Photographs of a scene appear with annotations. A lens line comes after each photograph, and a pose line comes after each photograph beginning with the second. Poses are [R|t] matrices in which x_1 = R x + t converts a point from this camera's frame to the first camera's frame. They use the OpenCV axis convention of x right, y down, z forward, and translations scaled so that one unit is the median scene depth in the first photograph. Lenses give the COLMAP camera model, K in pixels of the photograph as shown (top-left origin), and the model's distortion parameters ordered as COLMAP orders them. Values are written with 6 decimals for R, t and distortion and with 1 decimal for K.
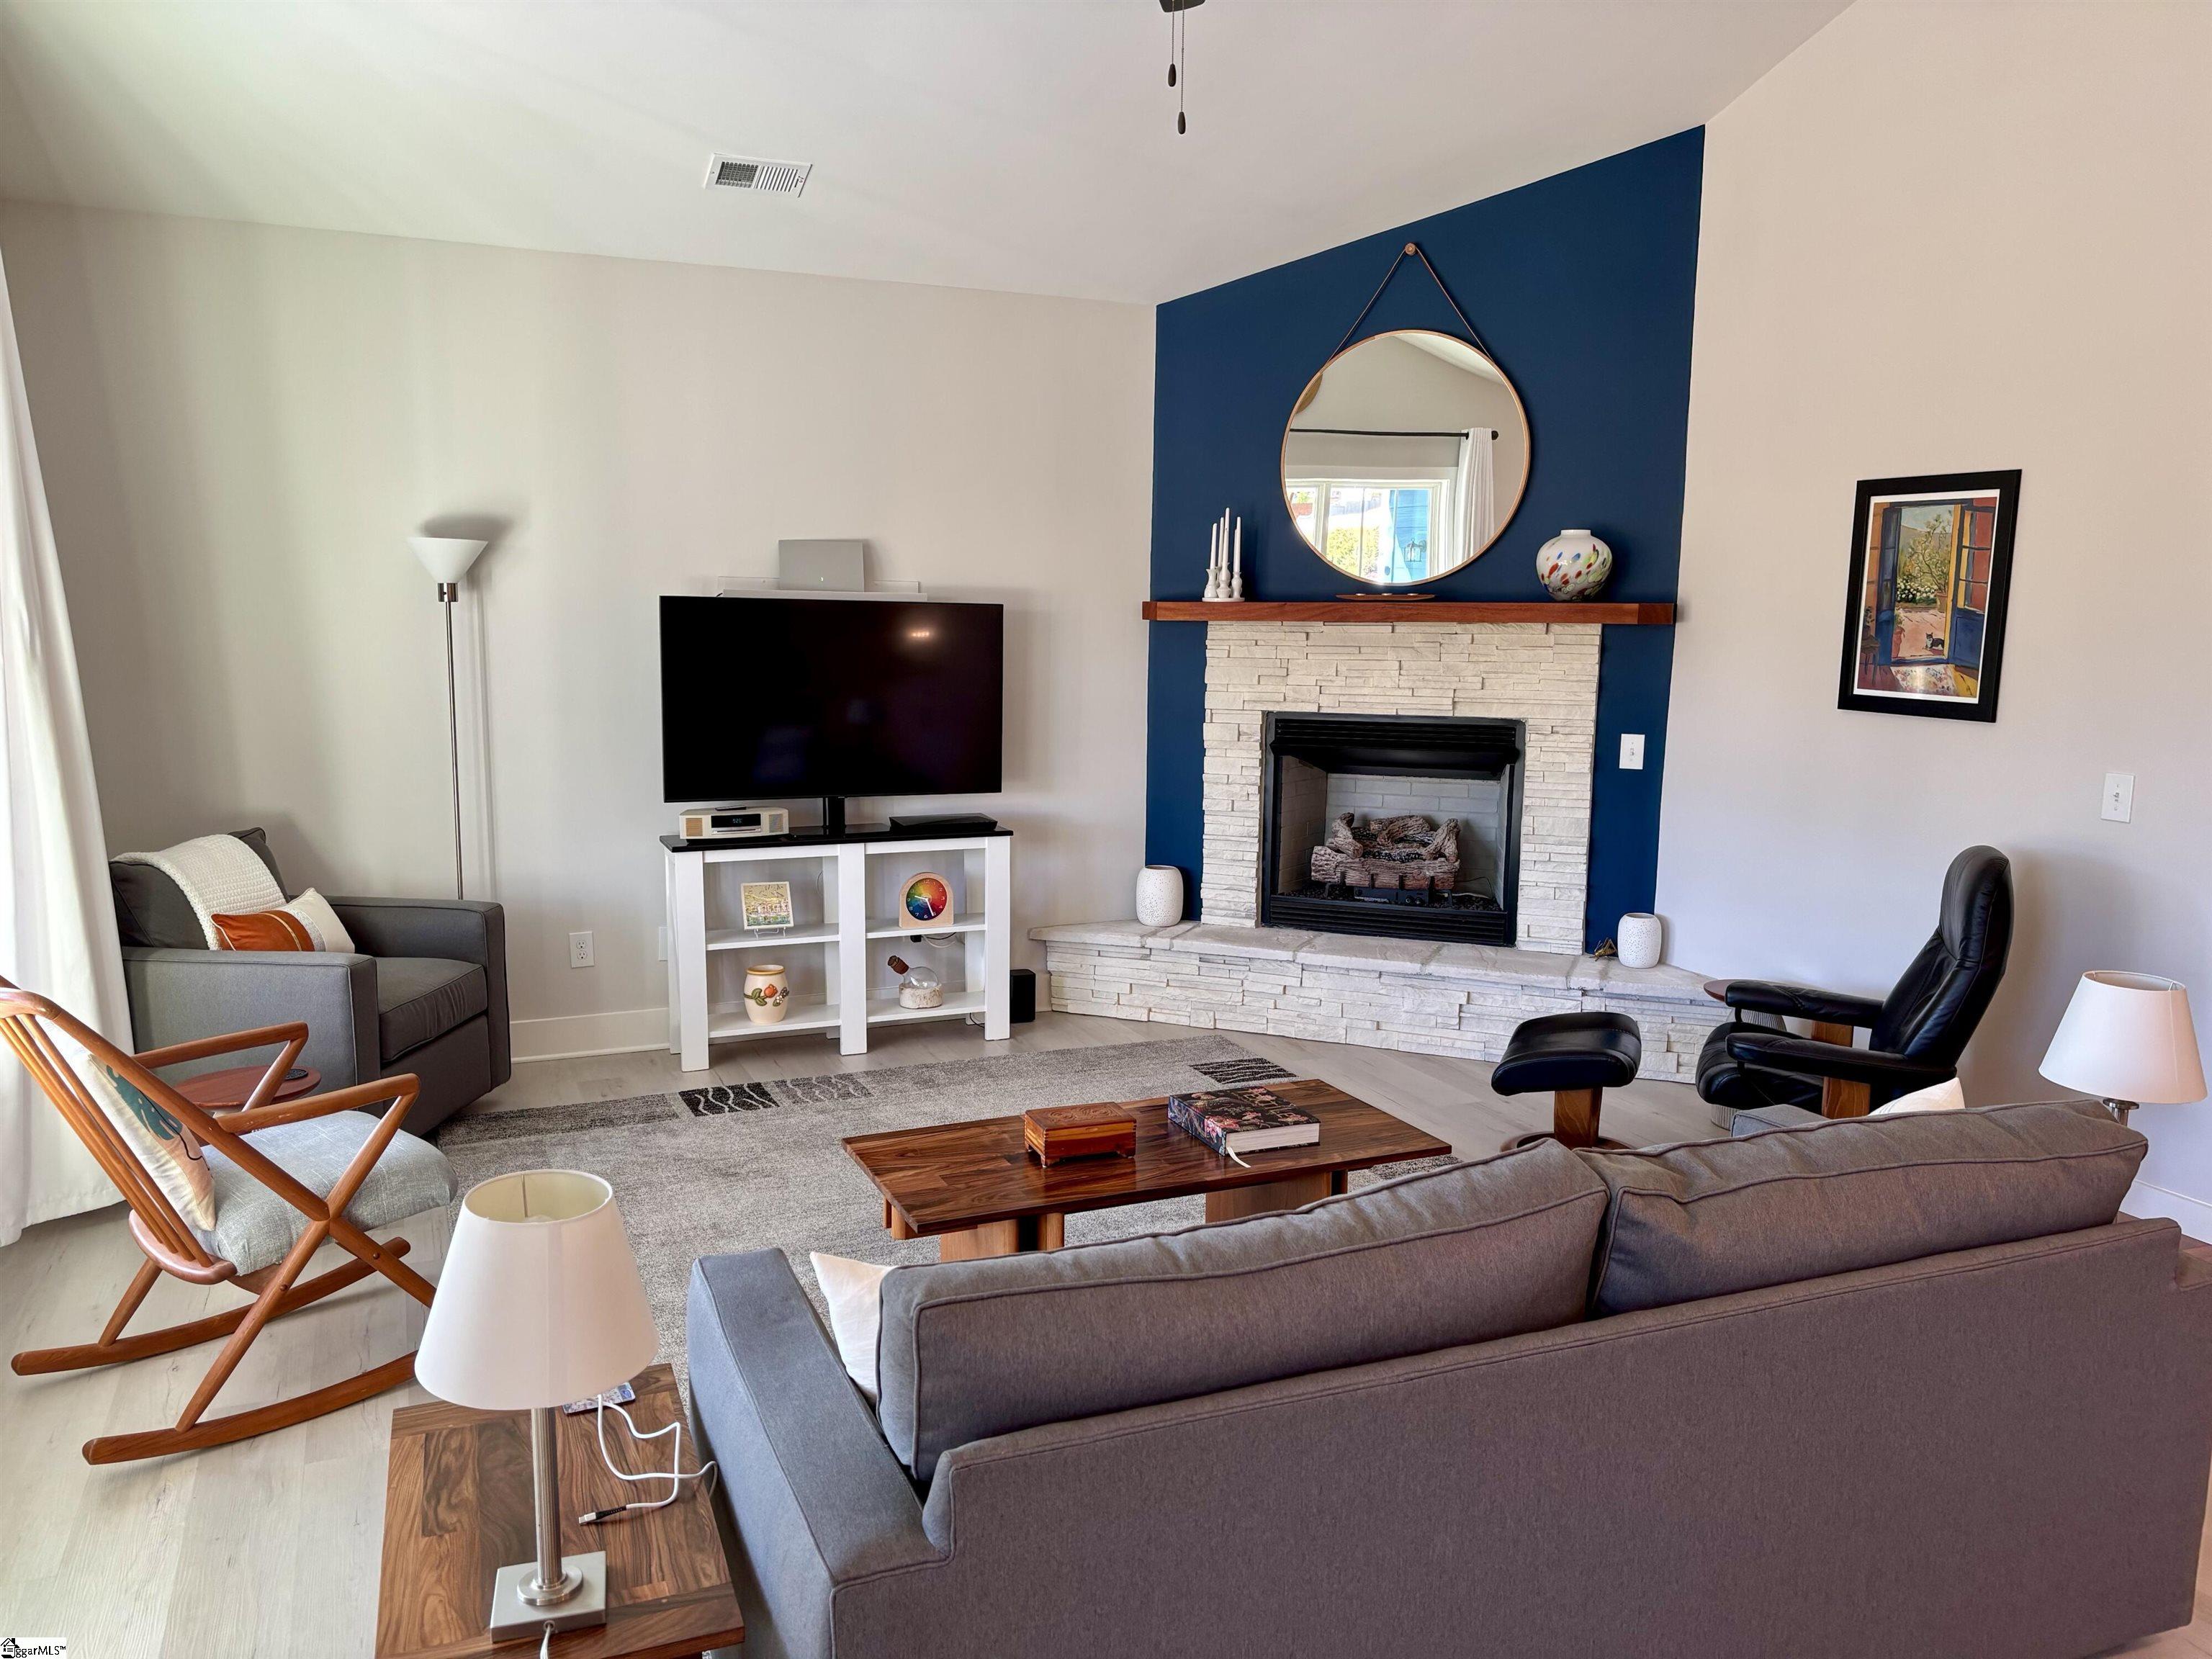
lens RADIAL K [[1670.7, 0, 1095.5], [0, 1670.7, 840.6], [0, 0, 1]] dist [0.059775, -0.068805]
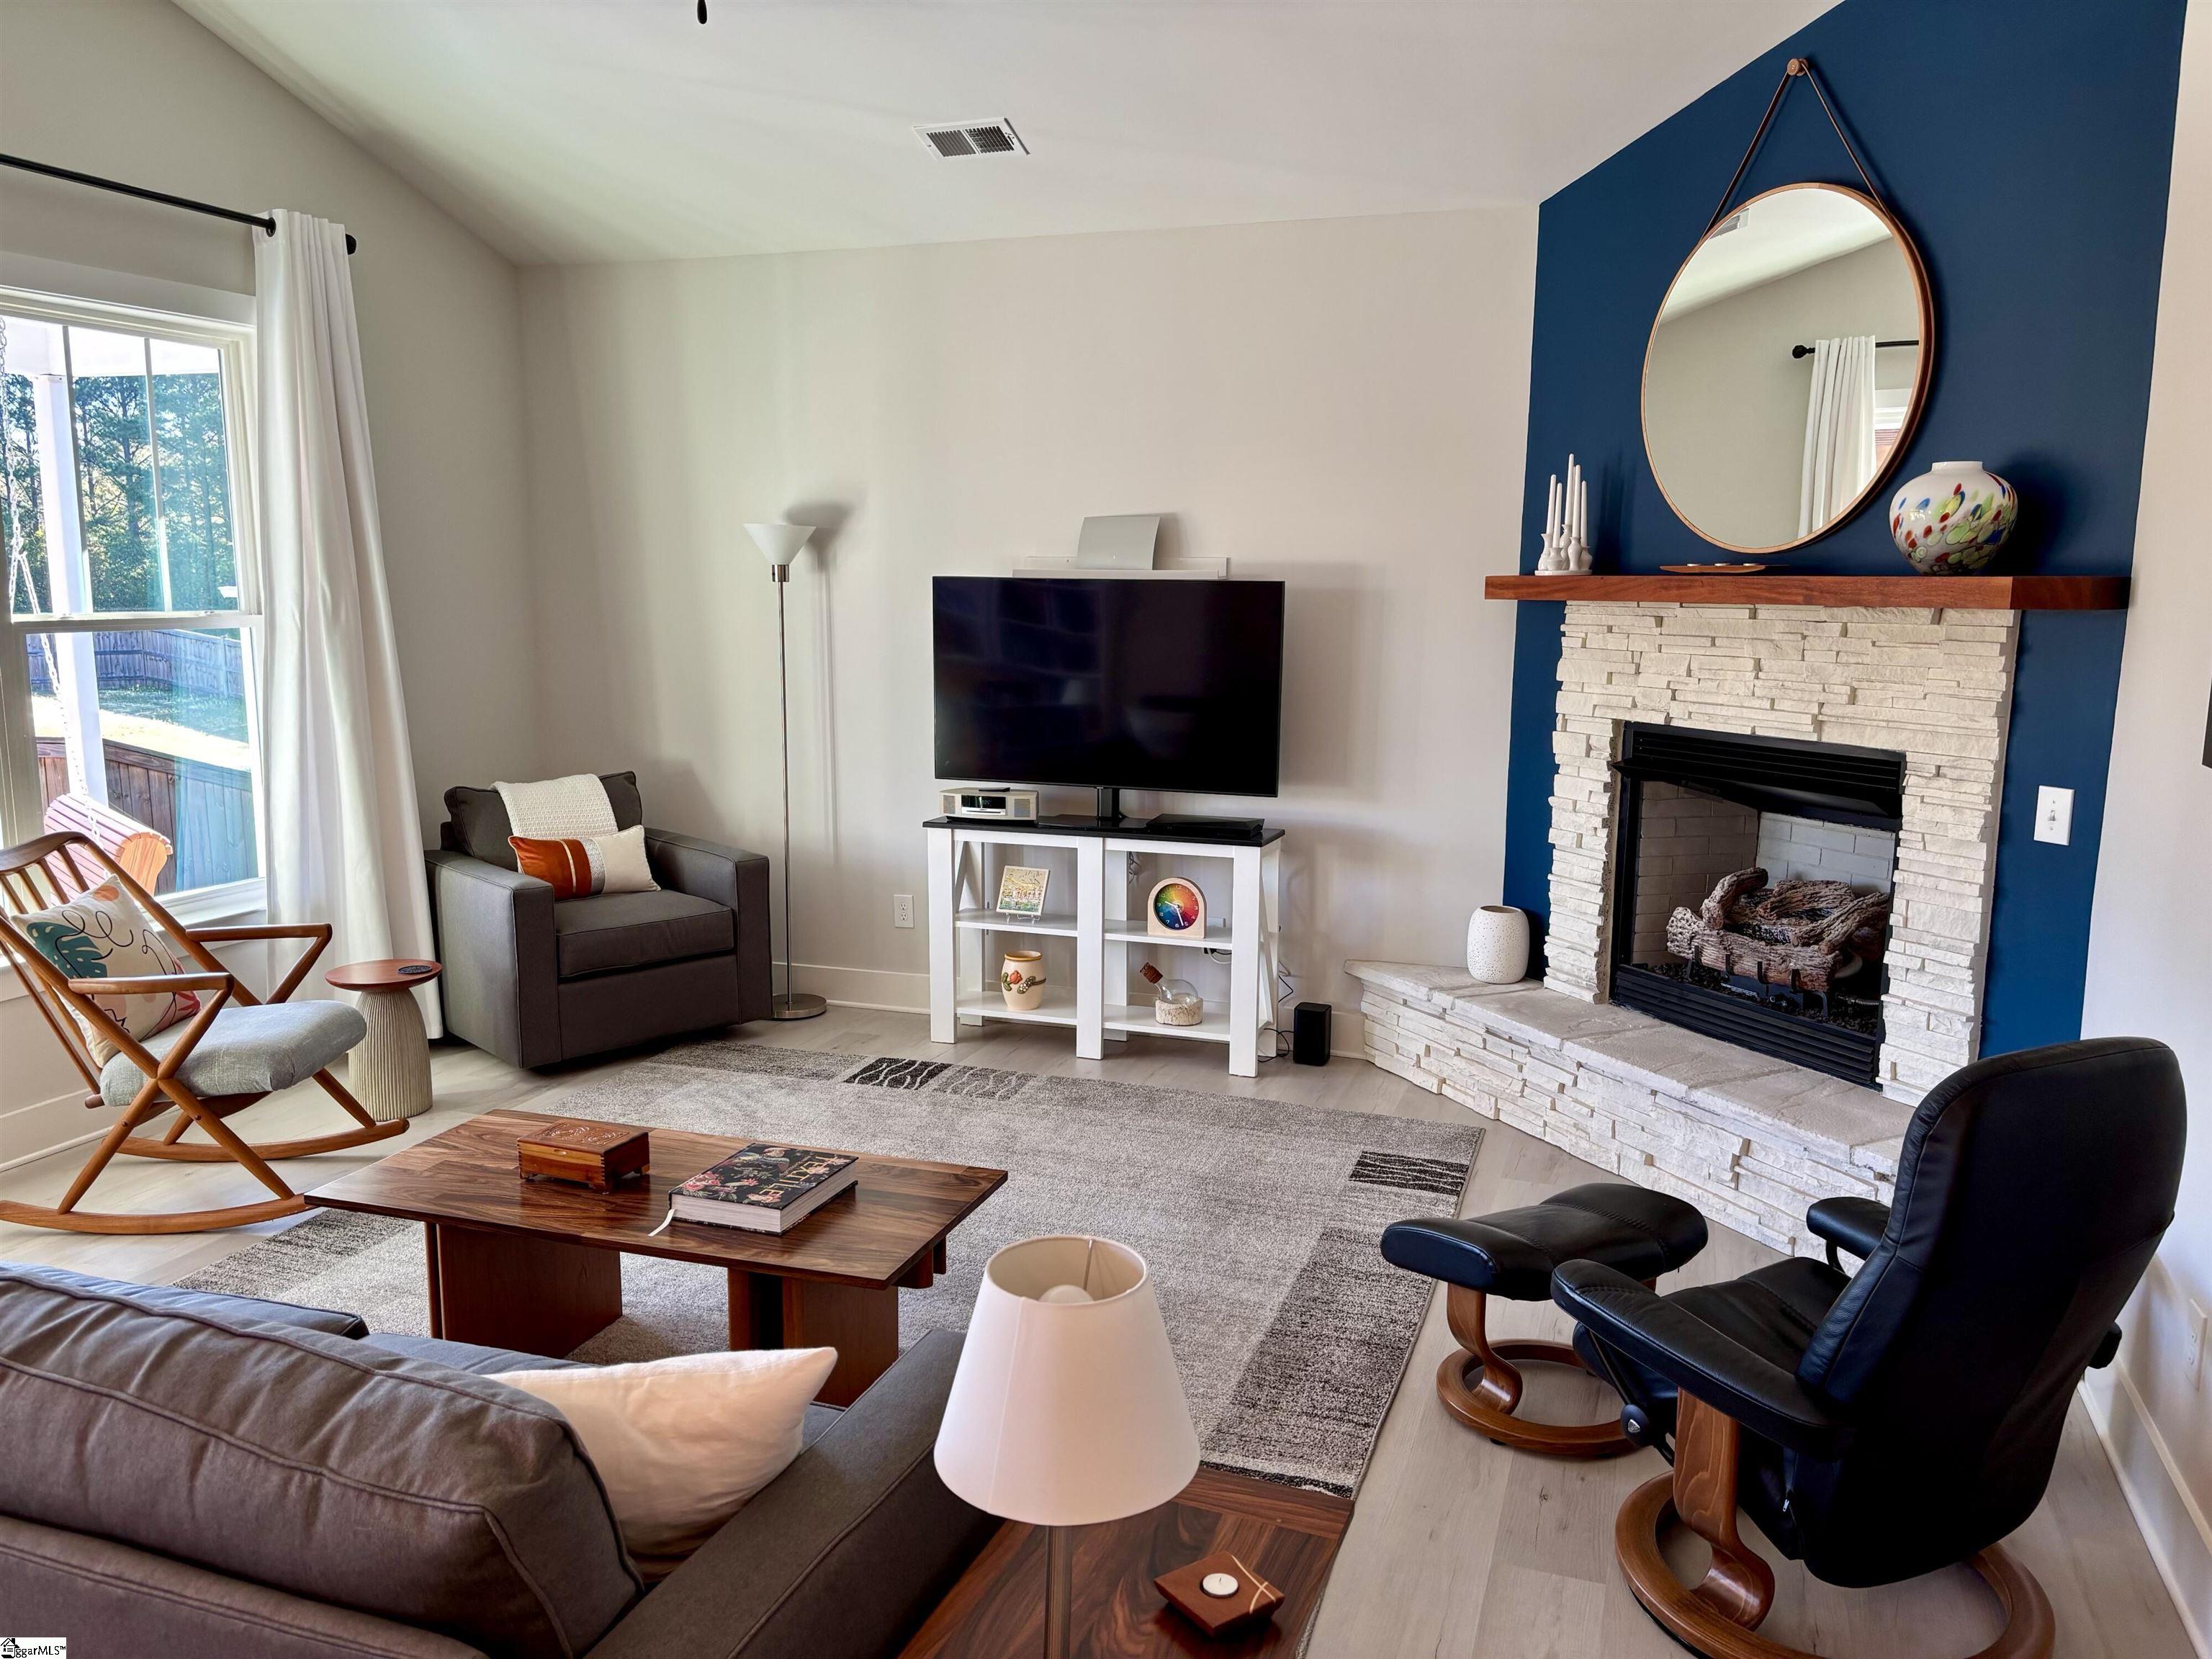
lens RADIAL K [[1670.7, 0, 1090.0], [0, 1670.7, 835.6], [0, 0, 1]] dist [0.059775, -0.068805]
pose [[0.730446, 0.099330, -0.675708, 0.477162], [-0.093637, 0.994590, 0.044983, -0.040030], [0.676521, 0.030413, 0.735795, 0.298721]]
